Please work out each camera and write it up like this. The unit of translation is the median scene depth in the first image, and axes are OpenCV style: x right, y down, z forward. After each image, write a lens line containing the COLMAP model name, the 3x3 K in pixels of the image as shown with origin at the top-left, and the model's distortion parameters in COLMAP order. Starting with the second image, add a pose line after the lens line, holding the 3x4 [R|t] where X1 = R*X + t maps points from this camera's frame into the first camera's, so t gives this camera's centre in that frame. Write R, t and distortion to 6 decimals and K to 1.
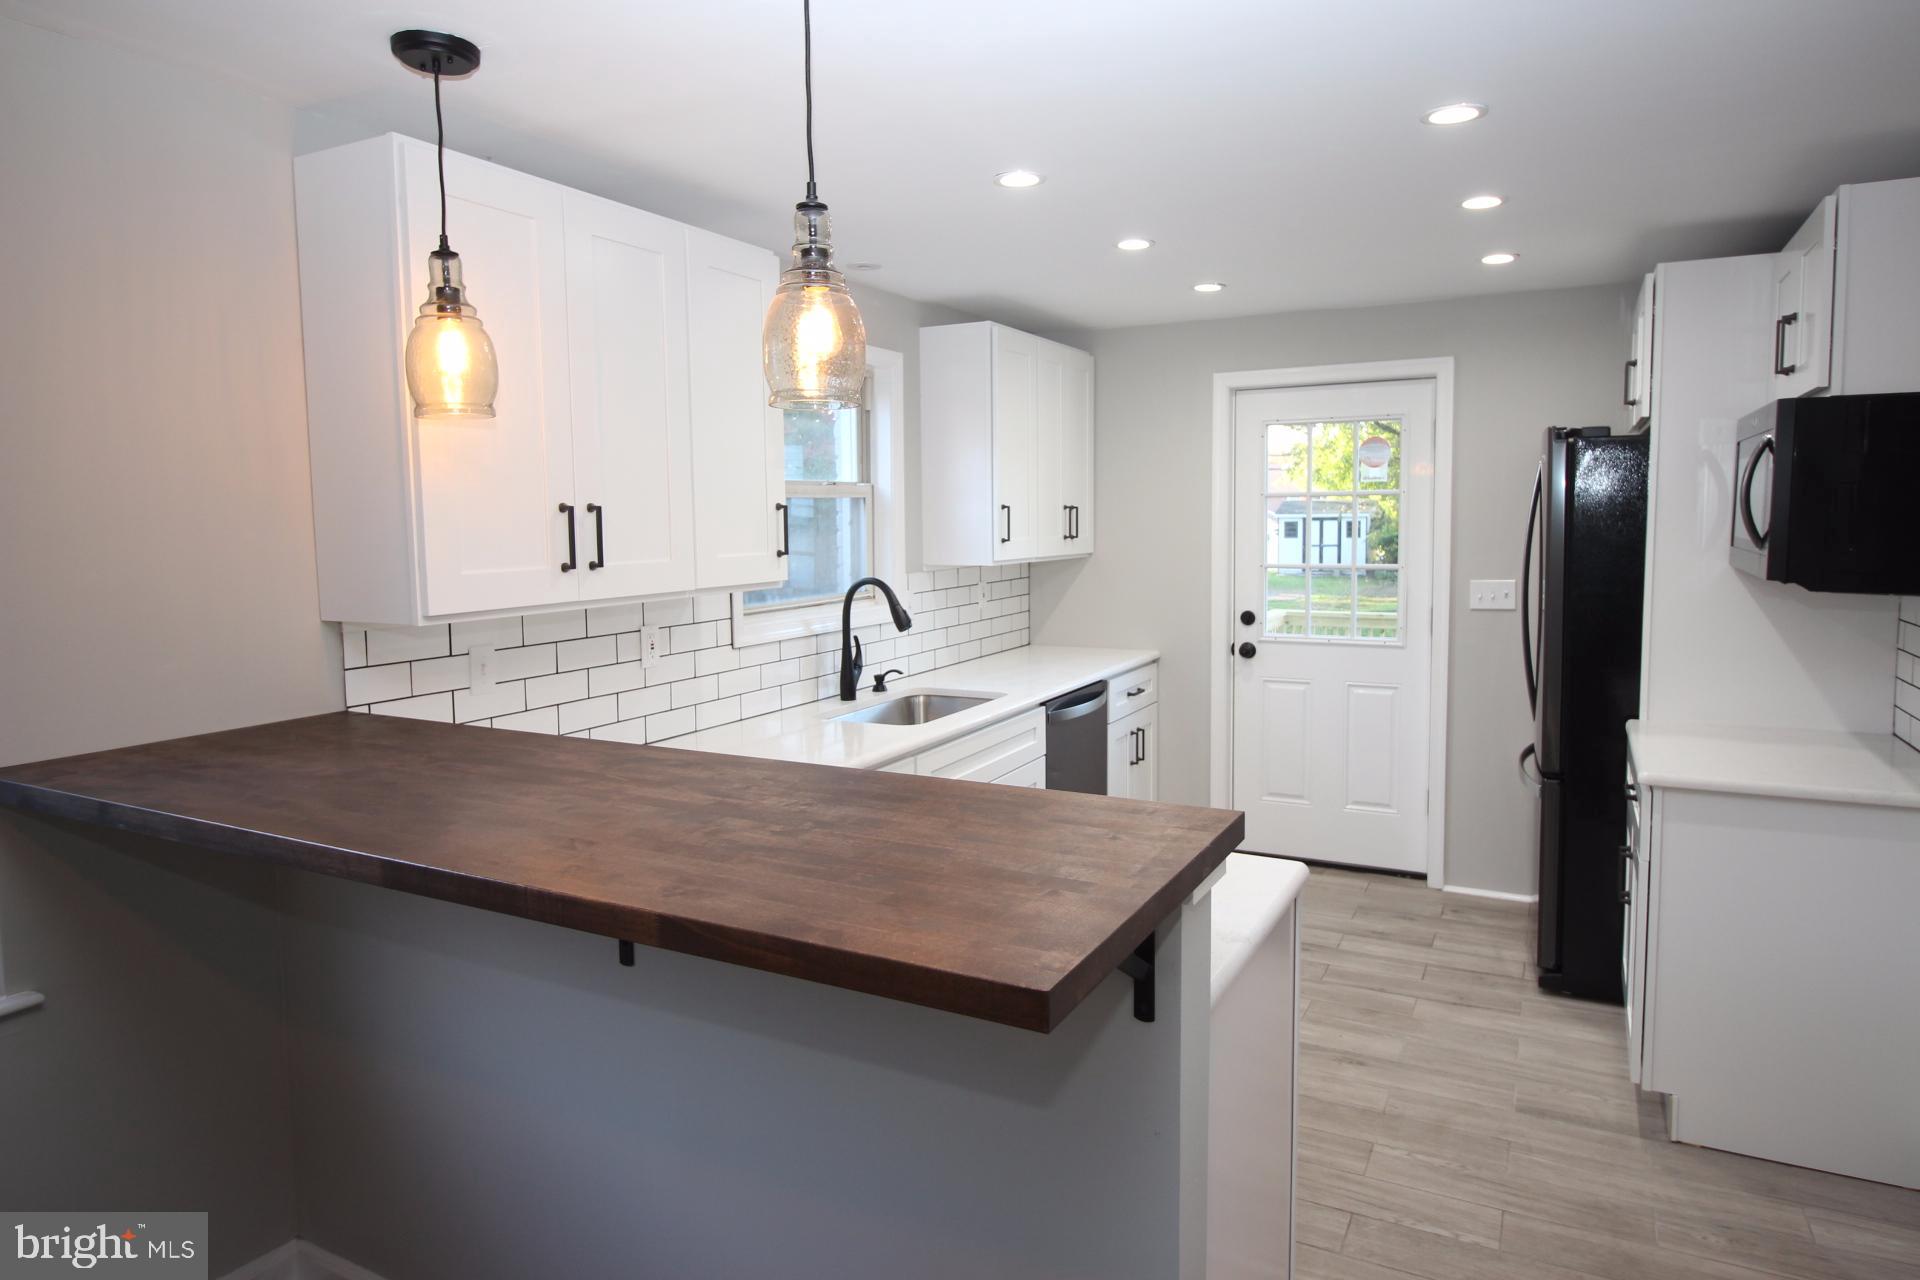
lens RADIAL K [[1153.5, 0, 969.0], [0, 1153.5, 603.9], [0, 0, 1]] dist [0.003954, -0.009458]
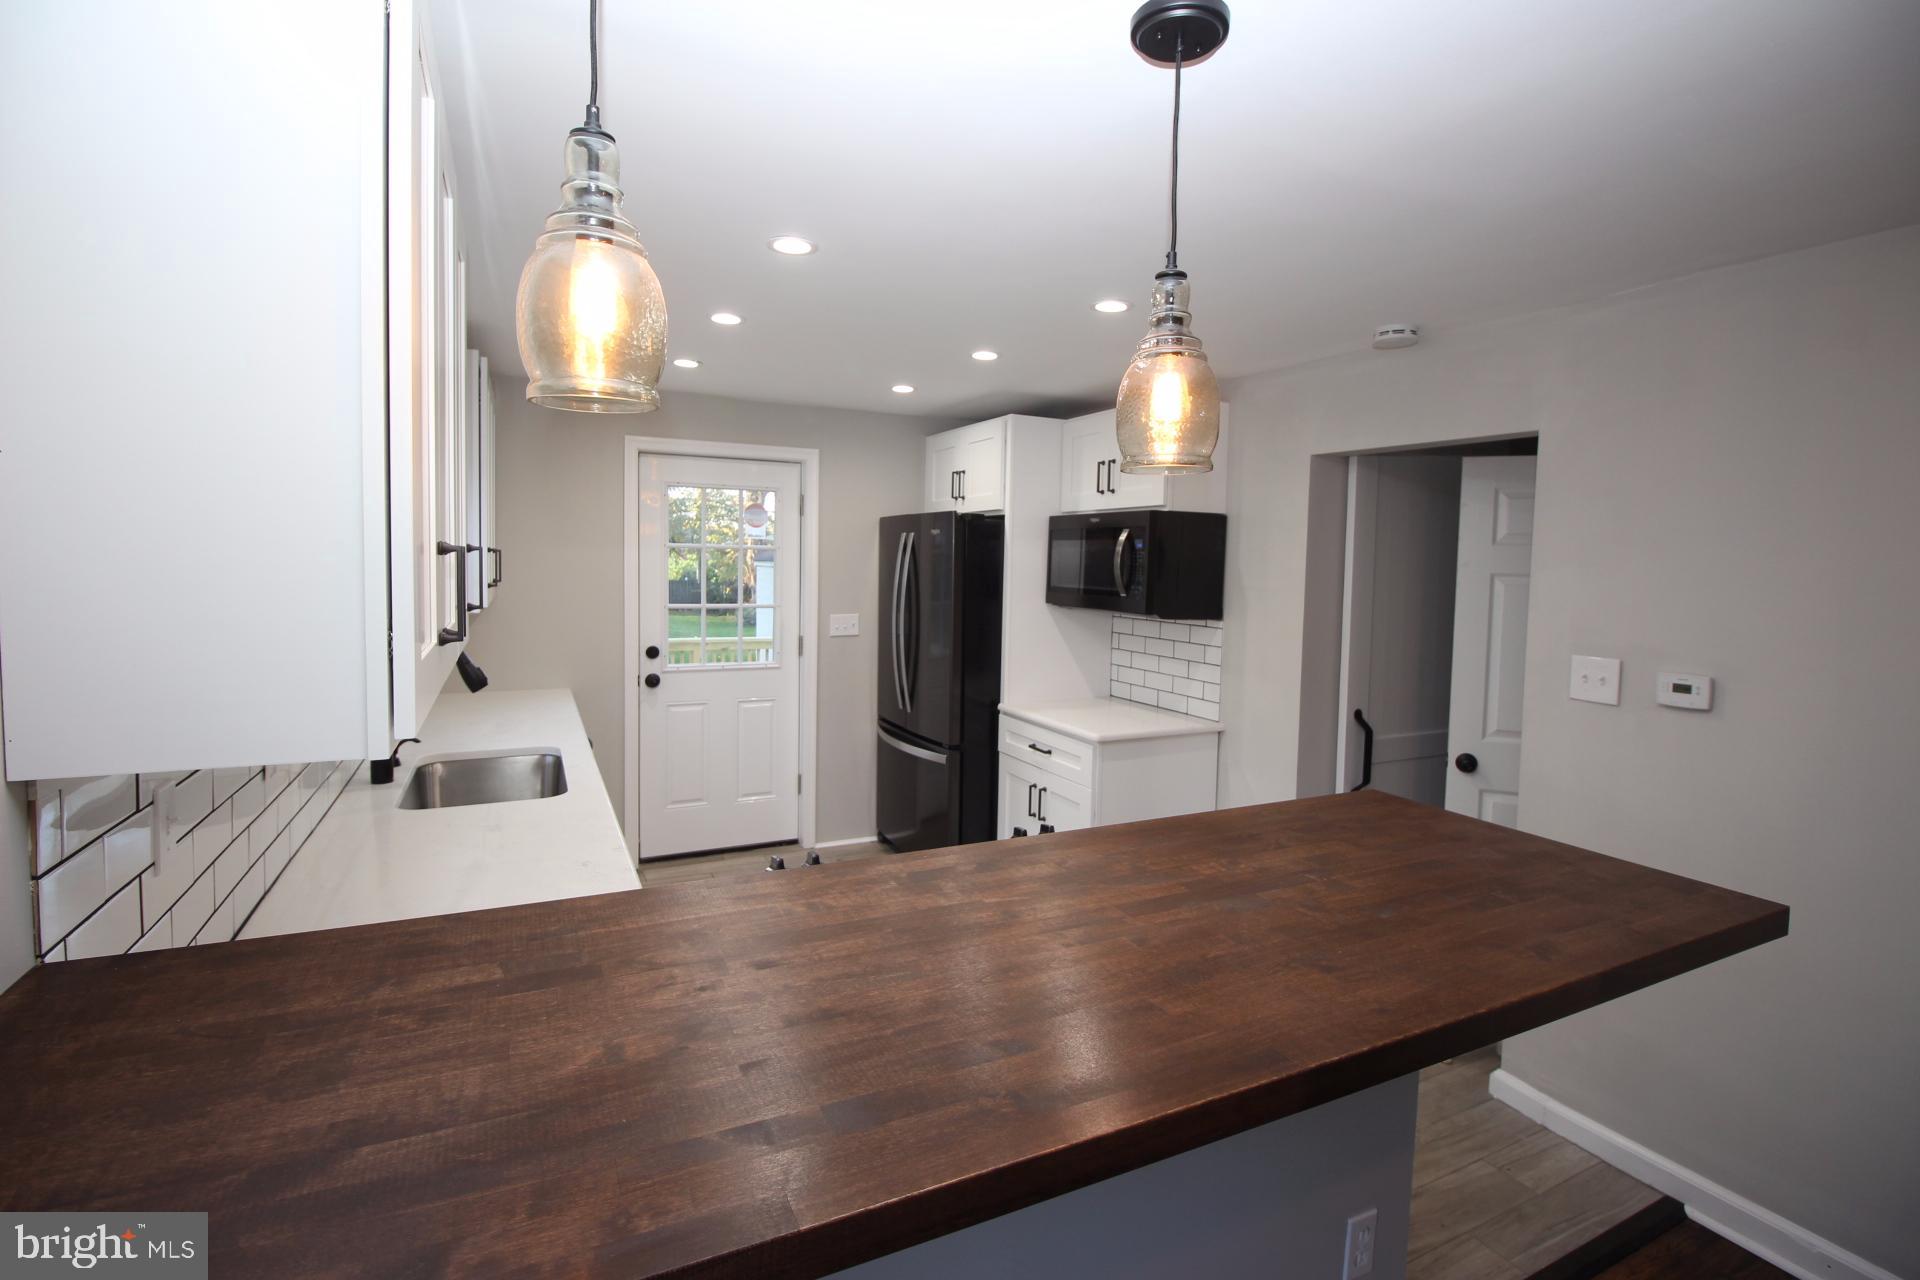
lens RADIAL K [[889.4, 0, 968.5], [0, 889.4, 608.7], [0, 0, 1]] dist [-0.003785, -0.010356]
pose [[0.583734, -0.020215, 0.811694, -0.393490], [0.035955, 0.999353, -0.000969, -0.025728], [-0.811149, 0.029750, 0.584083, 0.311808]]
